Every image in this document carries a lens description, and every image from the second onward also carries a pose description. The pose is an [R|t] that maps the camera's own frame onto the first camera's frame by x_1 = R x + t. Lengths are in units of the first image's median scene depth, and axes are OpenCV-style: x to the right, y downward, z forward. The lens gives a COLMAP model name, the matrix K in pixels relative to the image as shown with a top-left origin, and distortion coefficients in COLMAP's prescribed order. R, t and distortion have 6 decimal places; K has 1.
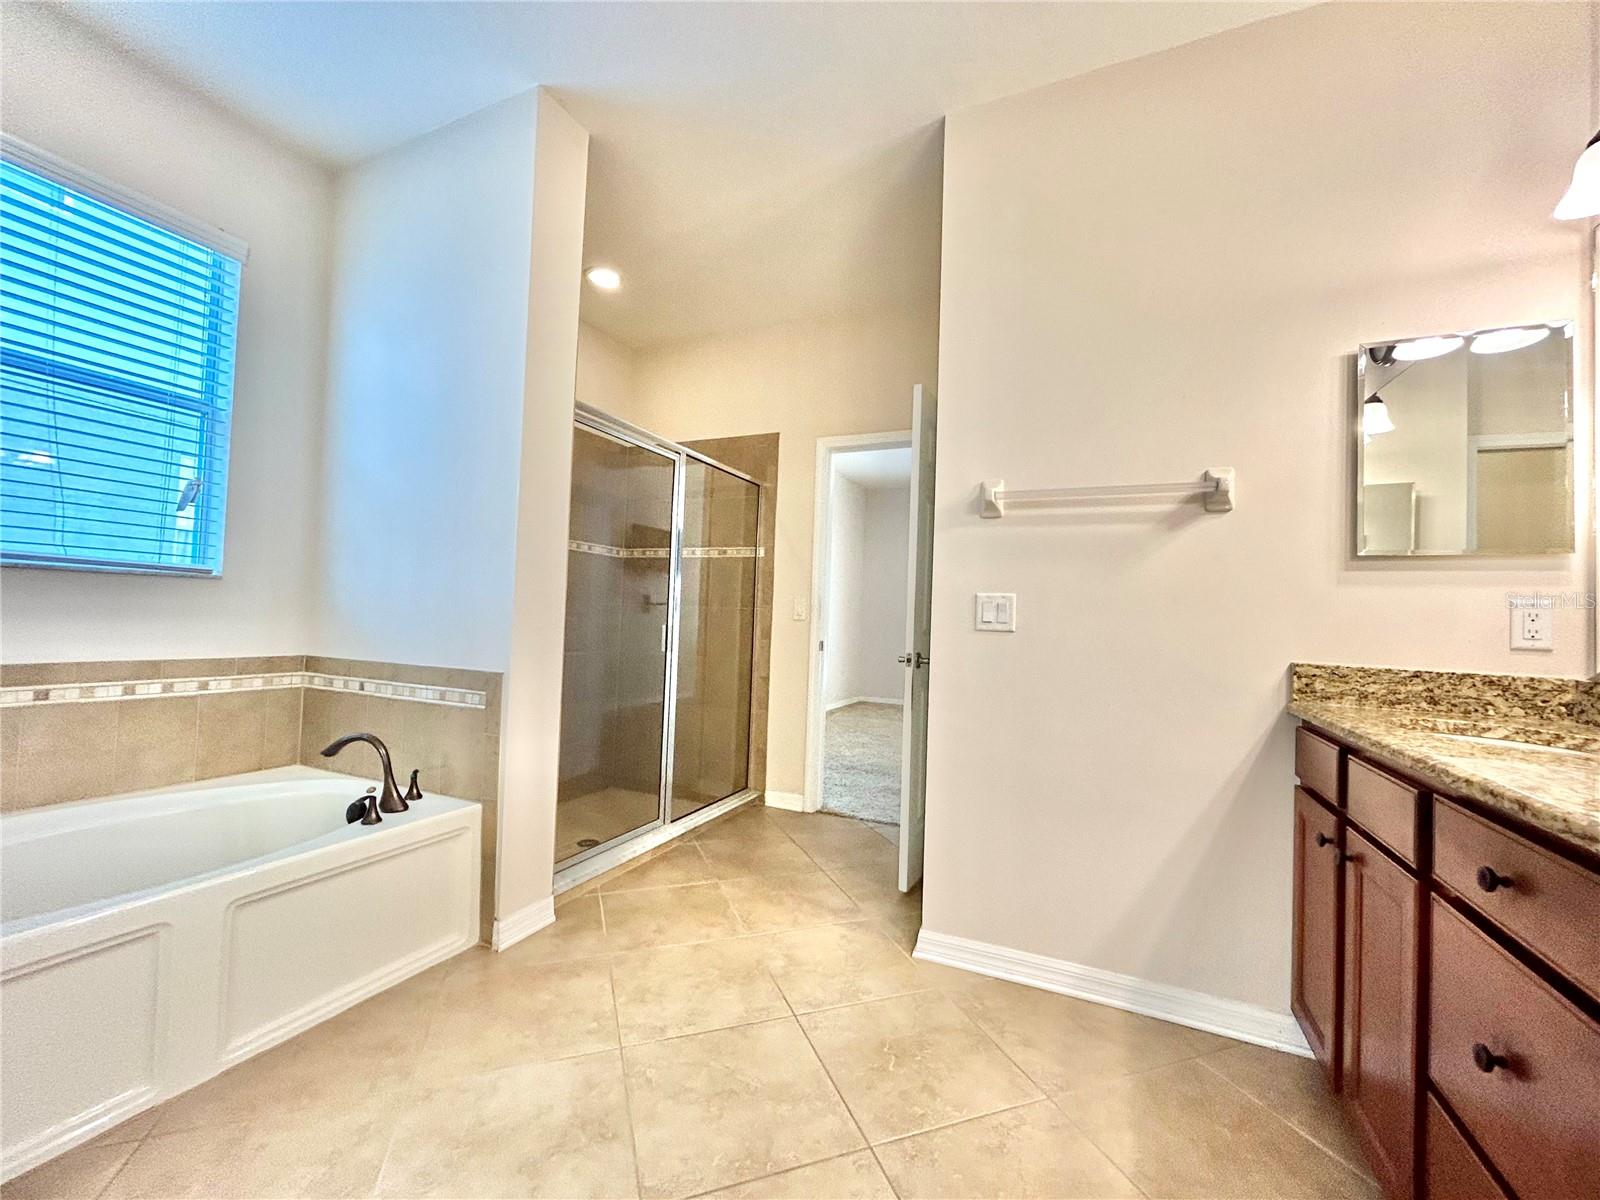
lens RADIAL K [[641.0, 0, 798.4], [0, 641.0, 601.4], [0, 0, 1]] dist [-0.002237, 0.000547]
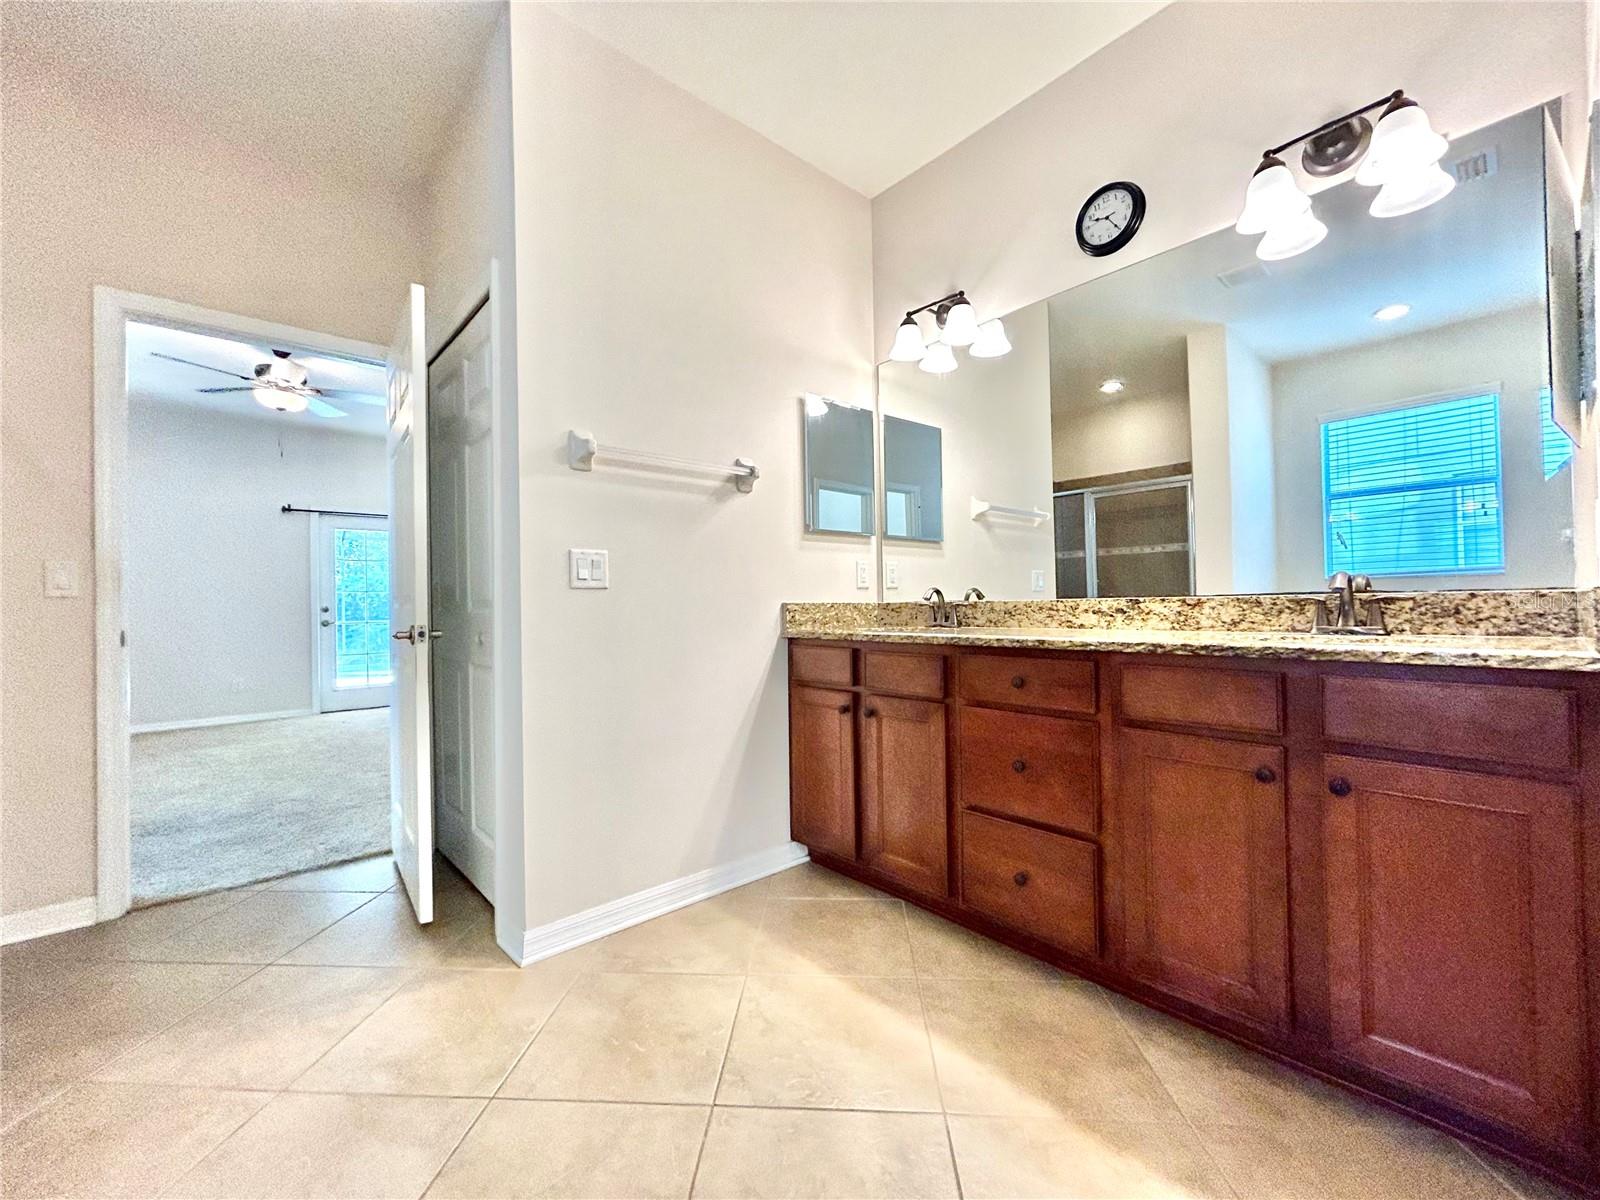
lens RADIAL K [[647.0, 0, 799.4], [0, 647.0, 595.8], [0, 0, 1]] dist [-0.000191, 0.000468]
pose [[0.407354, -0.030727, 0.912753, -0.513970], [0.007854, 0.999515, 0.030143, 0.033837], [-0.913237, -0.005110, 0.407398, 0.347468]]
